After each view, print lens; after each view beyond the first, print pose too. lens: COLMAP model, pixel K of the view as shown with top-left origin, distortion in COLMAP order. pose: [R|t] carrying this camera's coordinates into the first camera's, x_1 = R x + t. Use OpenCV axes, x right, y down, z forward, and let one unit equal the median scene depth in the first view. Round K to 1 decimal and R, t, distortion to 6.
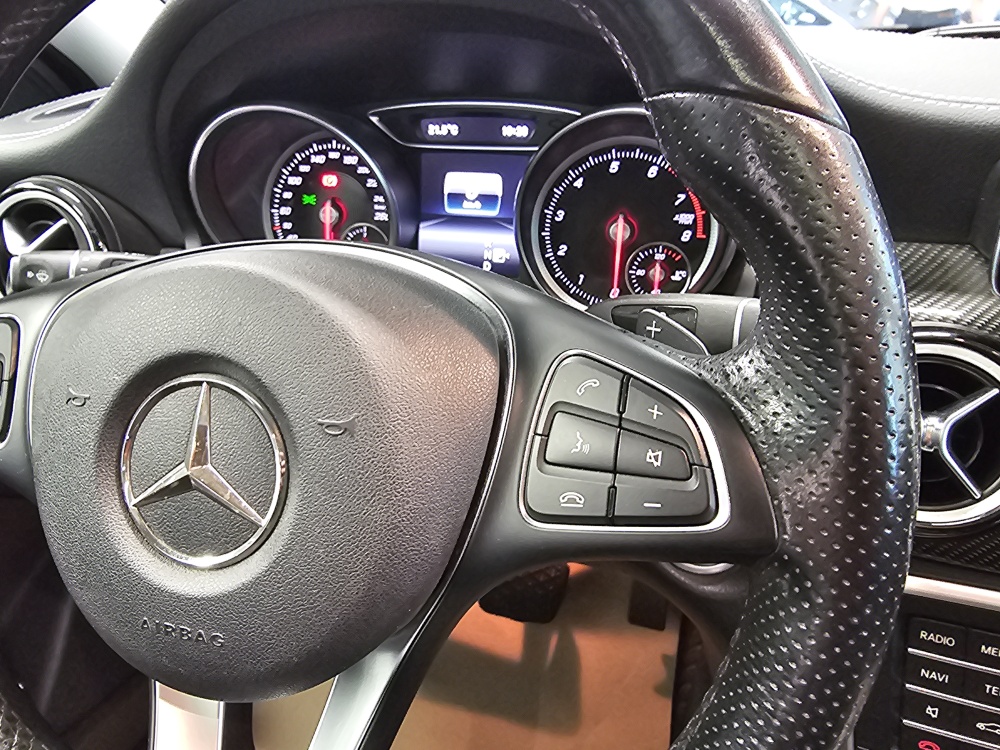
lens RADIAL K [[693.7, 0, 438.4], [0, 693.7, 360.6], [0, 0, 1]] dist [0.011281, -0.009335]
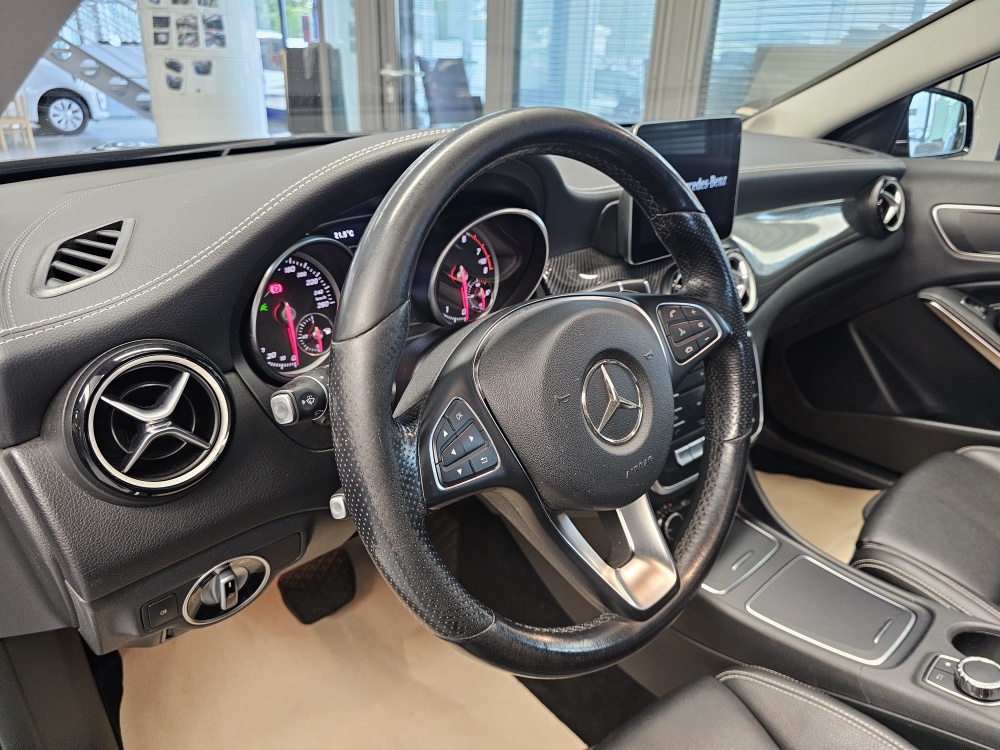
lens RADIAL K [[684.3, 0, 501.0], [0, 684.3, 381.6], [0, 0, 1]] dist [0.056470, -0.054013]
pose [[0.483189, -0.333336, 0.809577, -1.072709], [0.345046, 0.922348, 0.173831, -0.191114], [-0.804656, 0.195348, 0.560685, 0.019584]]
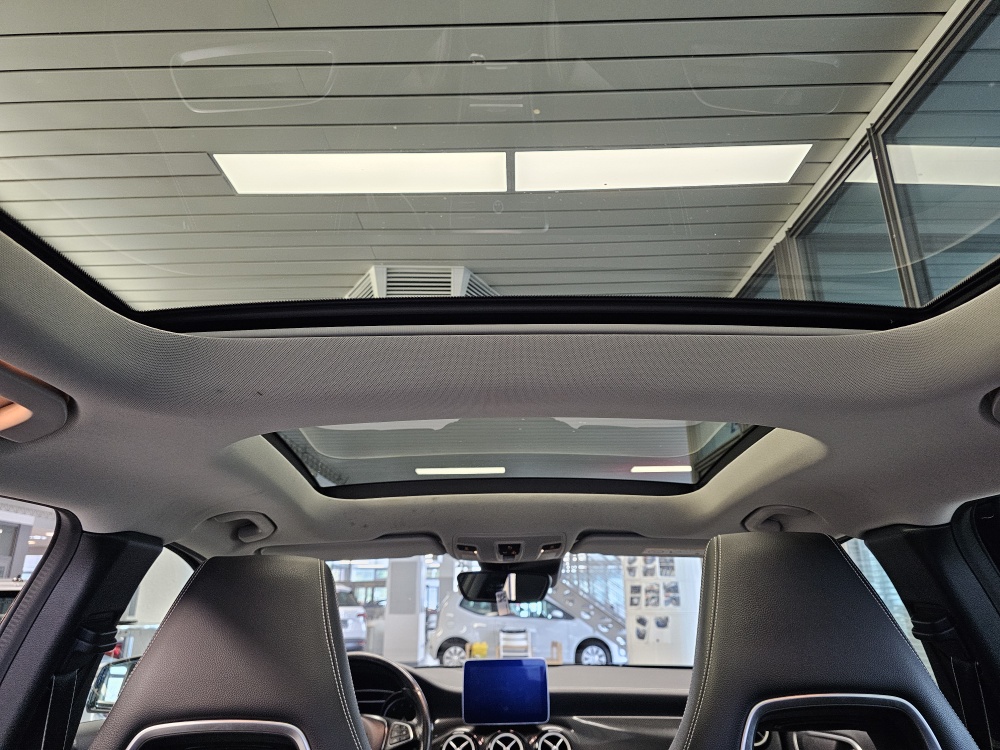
lens RADIAL K [[684.3, 0, 498.4], [0, 684.3, 364.2], [0, 0, 1]] dist [0.056470, -0.054013]
pose [[0.942982, 0.127445, 0.307479, -0.713573], [0.127977, 0.713949, -0.688403, 1.158147], [-0.307258, 0.688502, 0.656931, -3.213217]]
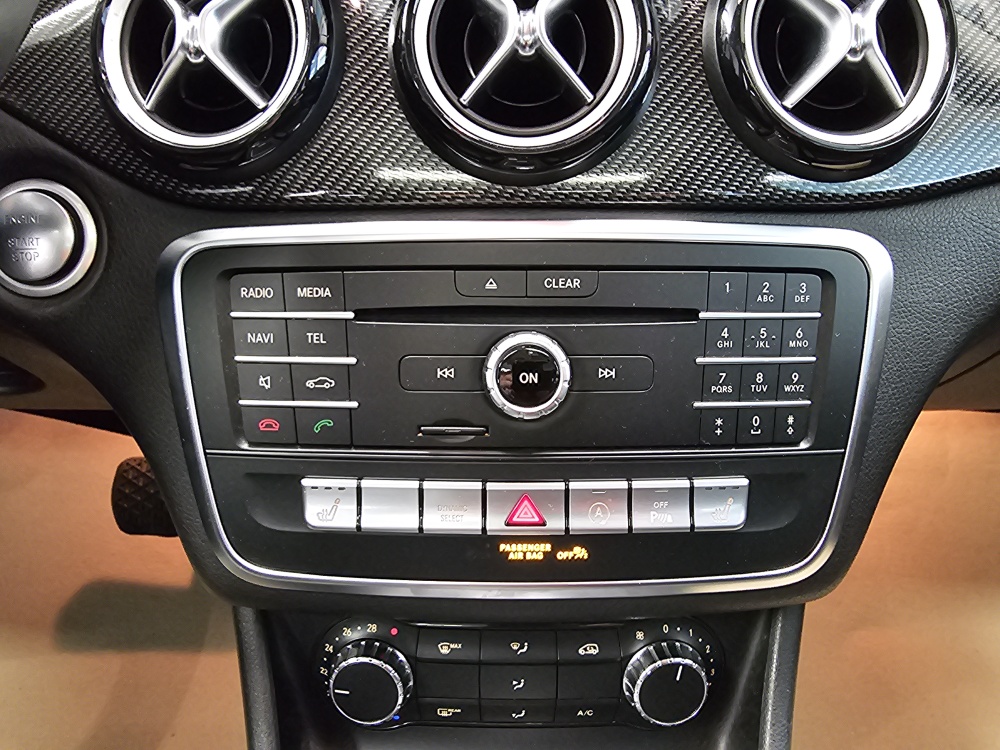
lens RADIAL K [[693.7, 0, 494.3], [0, 693.7, 368.2], [0, 0, 1]] dist [0.011281, -0.009335]
pose [[0.947826, -0.113393, 0.297939, 0.501160], [0.110707, 0.993515, 0.025932, 0.343714], [-0.298947, 0.008405, 0.954233, 0.081363]]
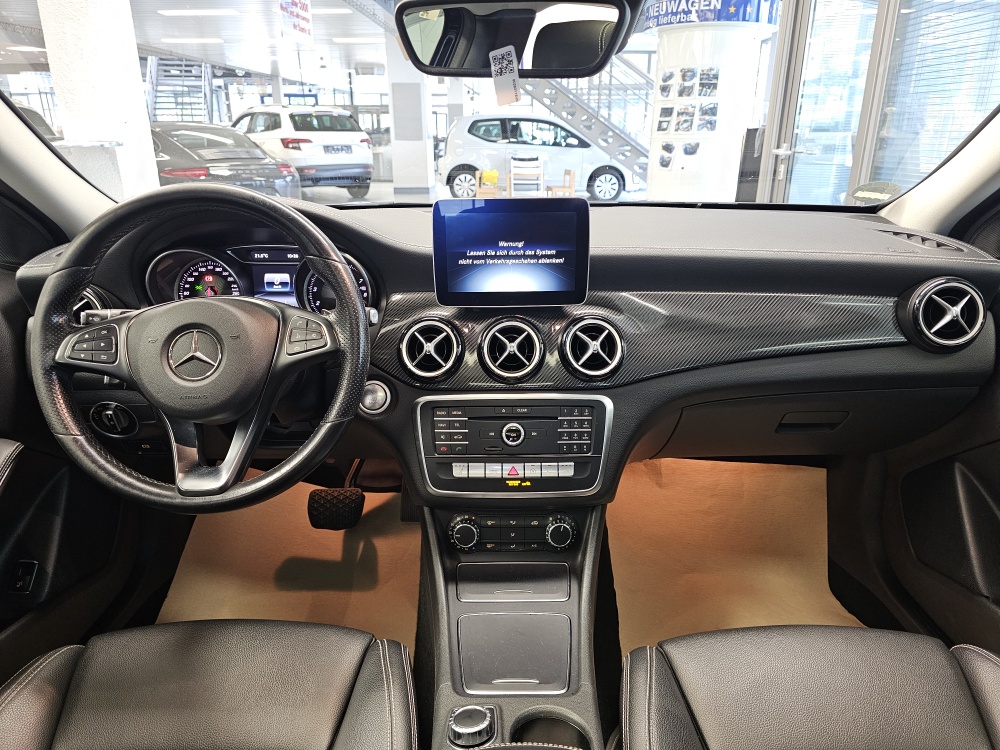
lens RADIAL K [[684.3, 0, 501.6], [0, 684.3, 363.4], [0, 0, 1]] dist [0.056470, -0.054013]
pose [[0.946888, -0.077706, 0.312034, 0.020610], [0.117120, 0.987051, -0.109602, 0.377650], [-0.299477, 0.140327, 0.943728, -1.393765]]
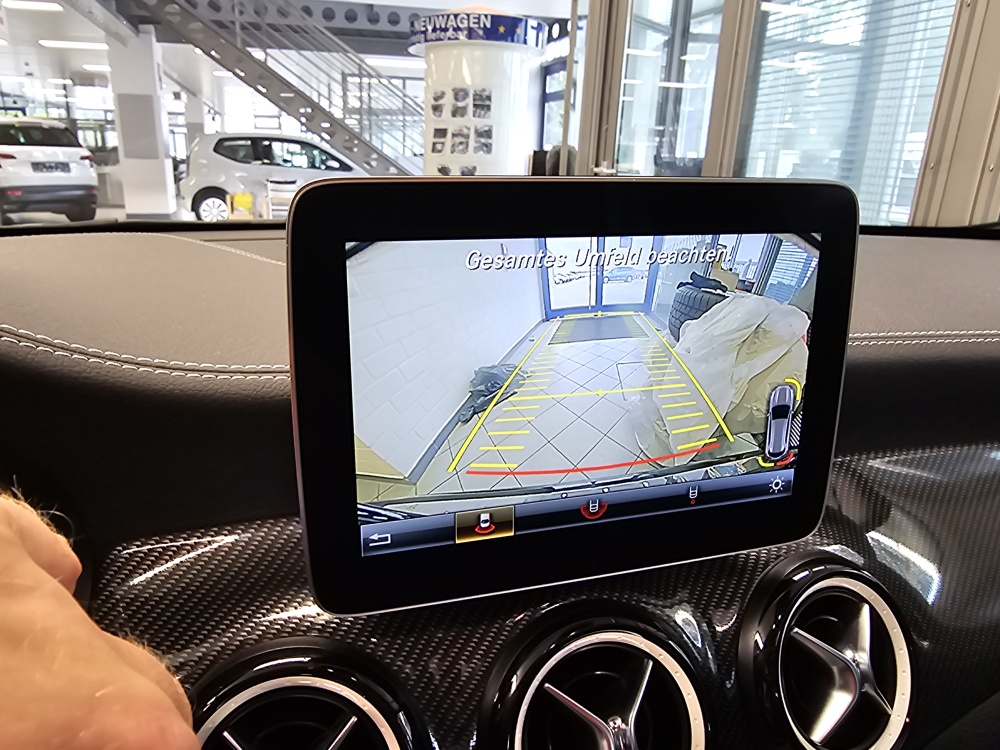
lens RADIAL K [[693.7, 0, 453.7], [0, 693.7, 371.7], [0, 0, 1]] dist [0.011281, -0.009335]
pose [[0.821759, -0.121358, 0.556762, 0.323750], [0.207040, 0.973873, -0.093307, -0.166125], [-0.530892, 0.191948, 0.825415, 0.122738]]
